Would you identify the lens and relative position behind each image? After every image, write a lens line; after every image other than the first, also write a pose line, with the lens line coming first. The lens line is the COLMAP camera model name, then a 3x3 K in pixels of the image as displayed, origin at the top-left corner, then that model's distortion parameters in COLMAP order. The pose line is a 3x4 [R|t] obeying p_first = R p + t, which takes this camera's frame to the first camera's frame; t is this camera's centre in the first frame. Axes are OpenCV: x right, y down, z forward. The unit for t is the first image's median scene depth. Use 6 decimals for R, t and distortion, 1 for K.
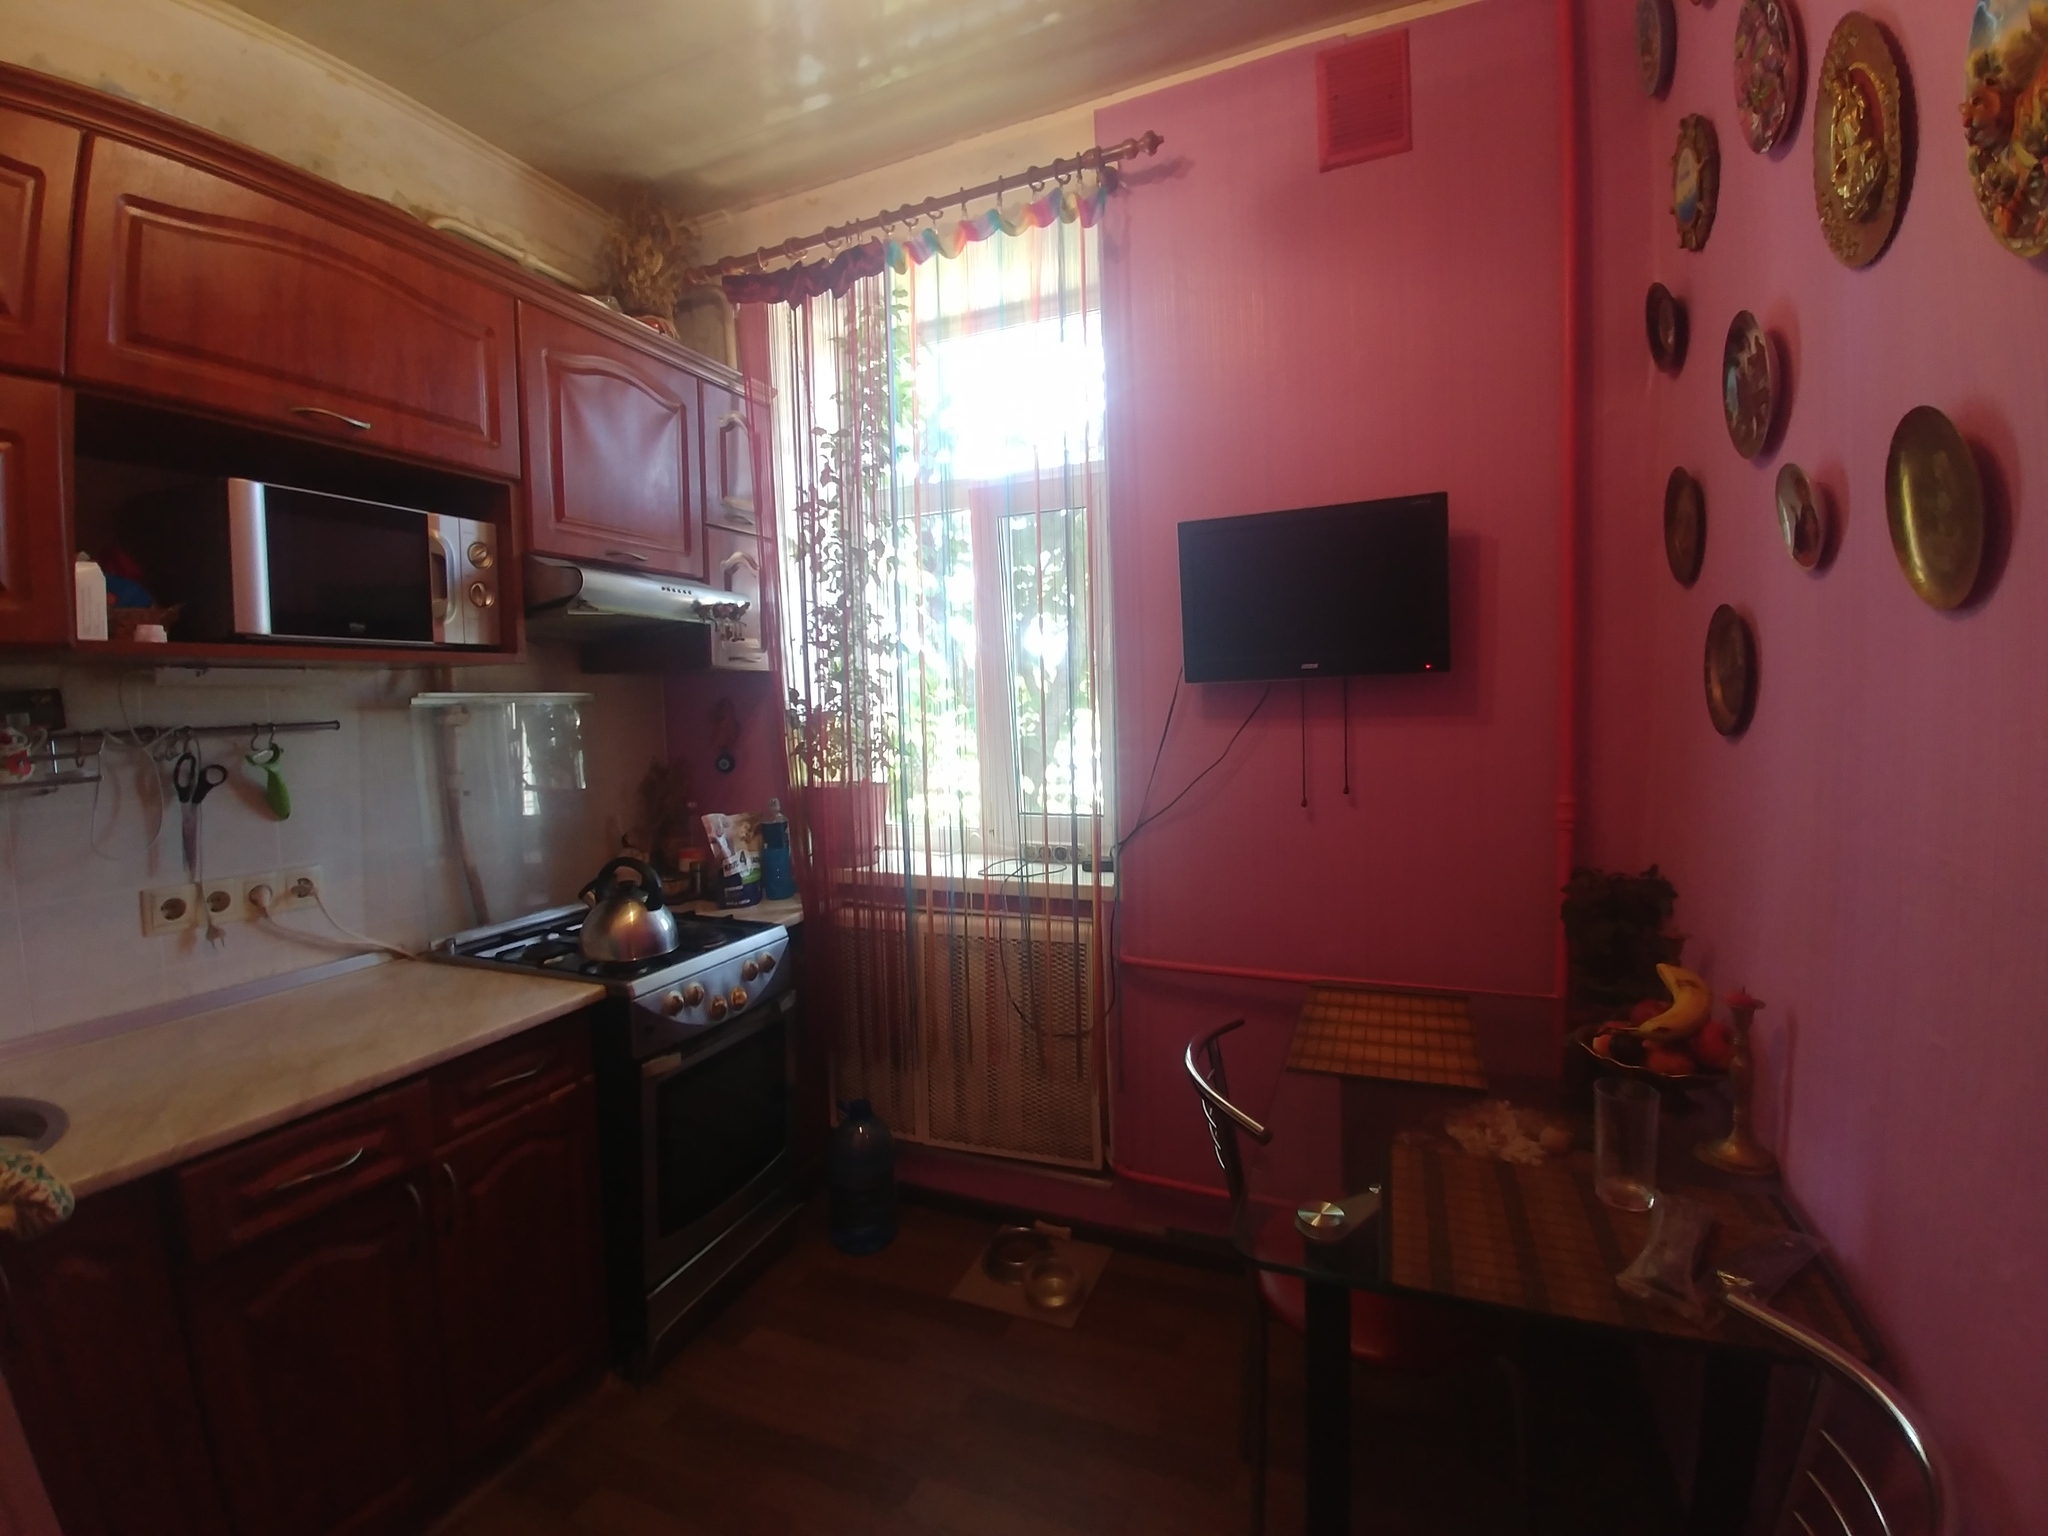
lens RADIAL K [[894.3, 0, 1023.0], [0, 894.3, 734.2], [0, 0, 1]] dist [0.000682, -0.025571]
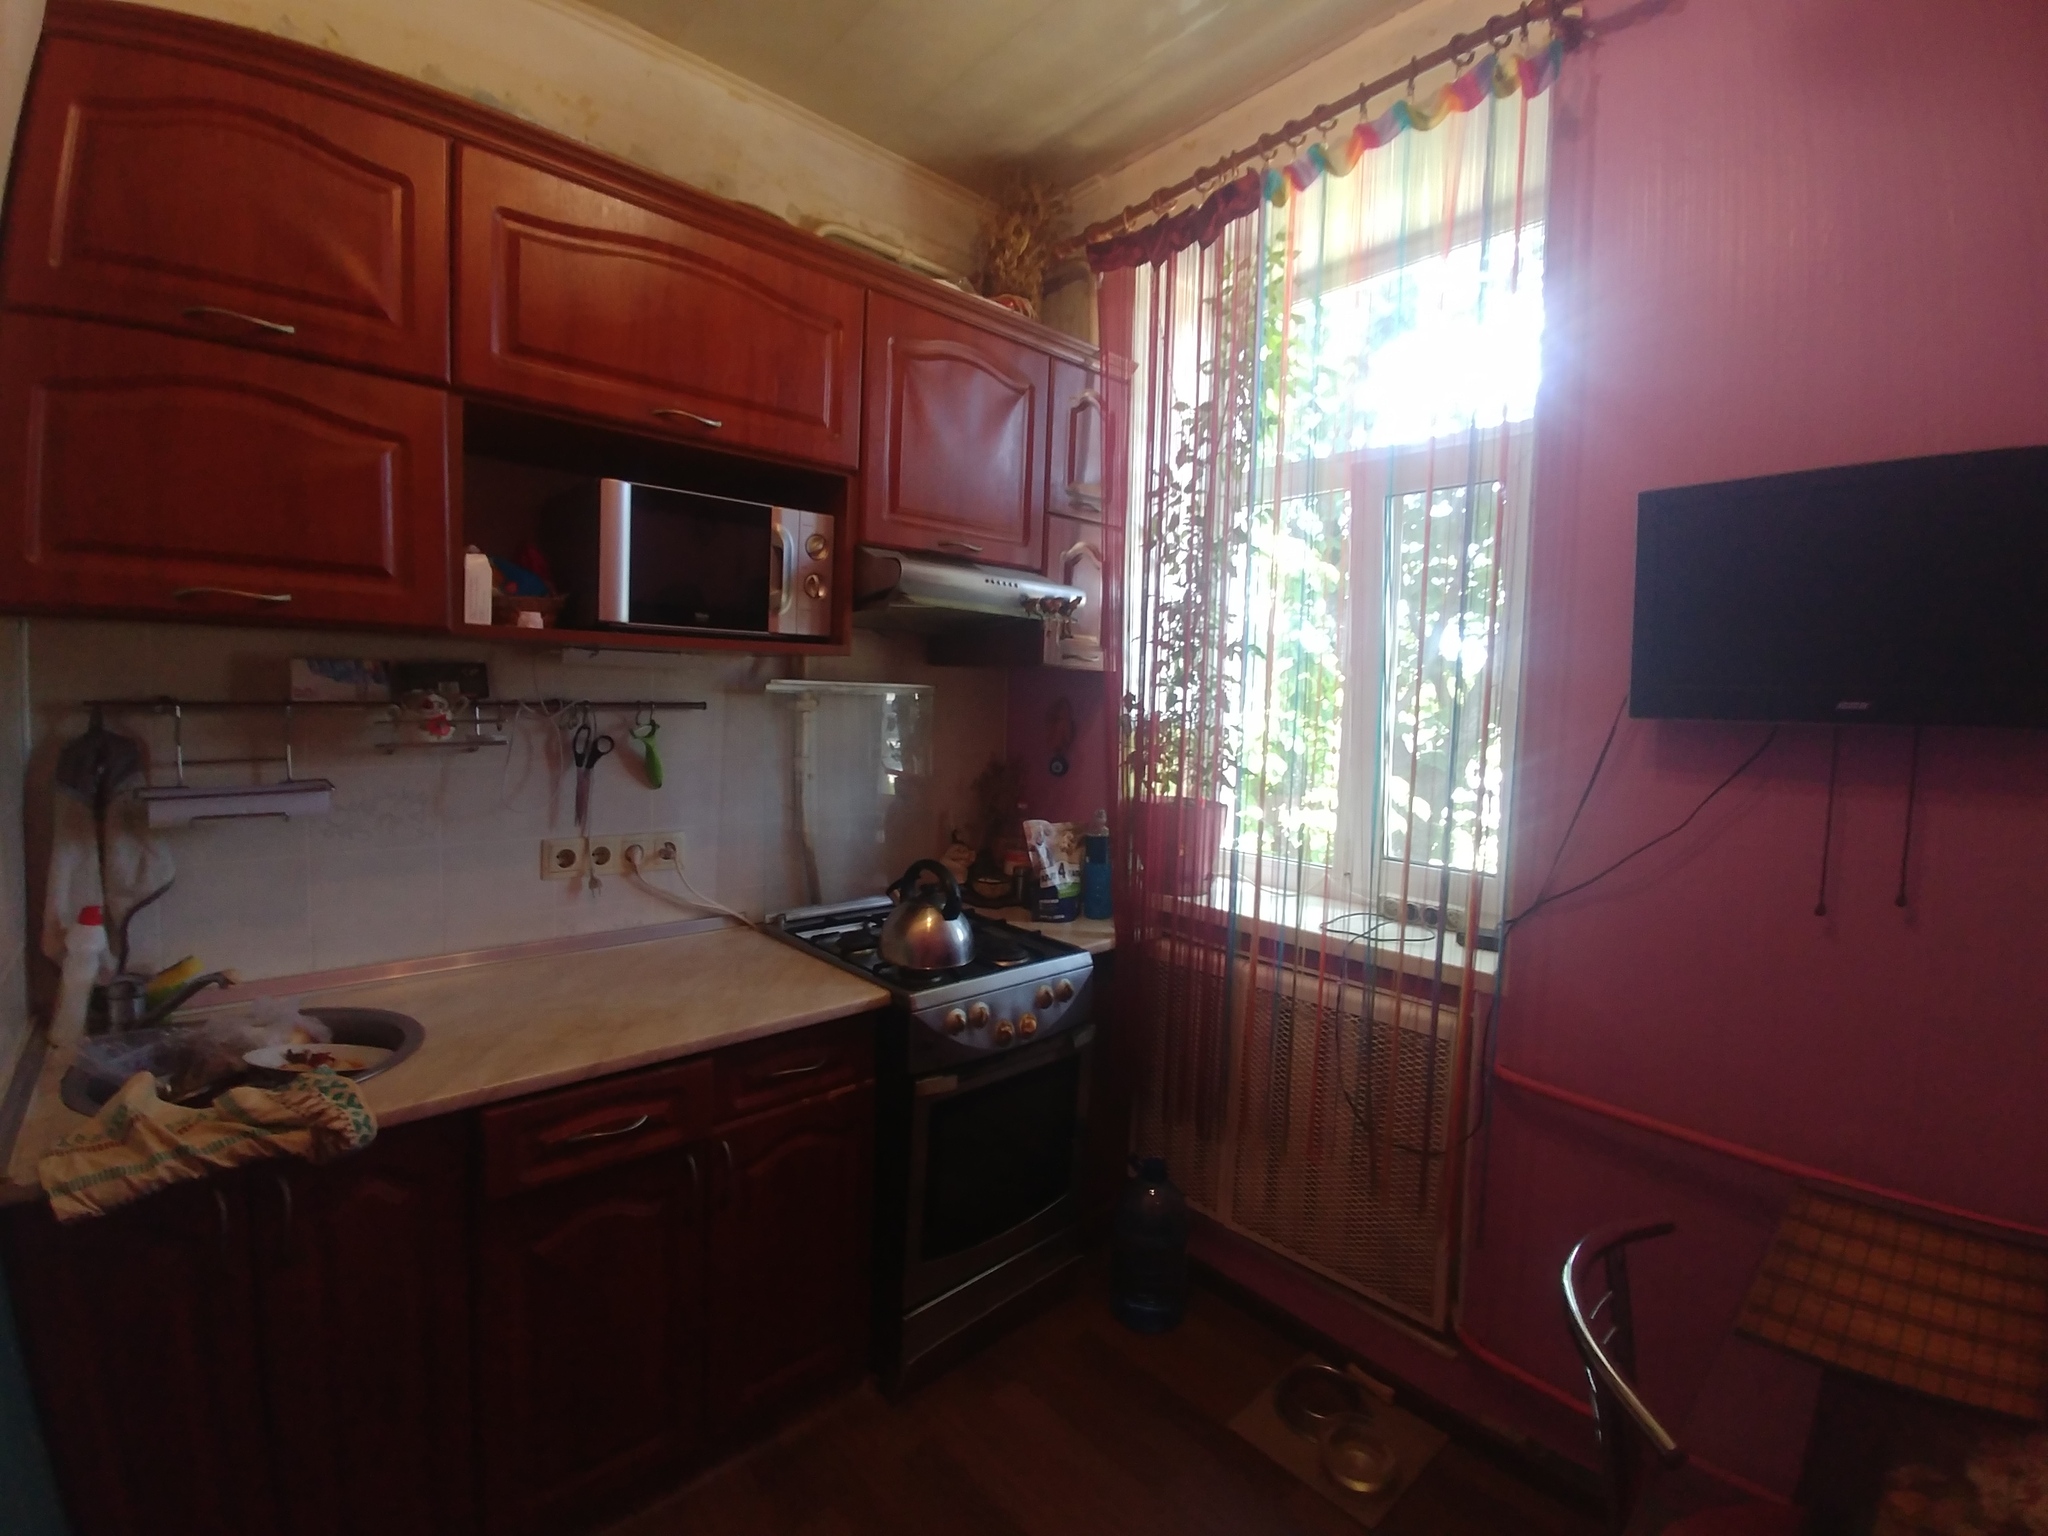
lens RADIAL K [[891.8, 0, 1025.6], [0, 891.8, 749.7], [0, 0, 1]] dist [-0.032416, 0.010417]
pose [[0.901763, 0.079909, -0.424779, 0.045747], [-0.069926, 0.996787, 0.039068, -0.024551], [0.426536, -0.005527, 0.904454, 0.162112]]
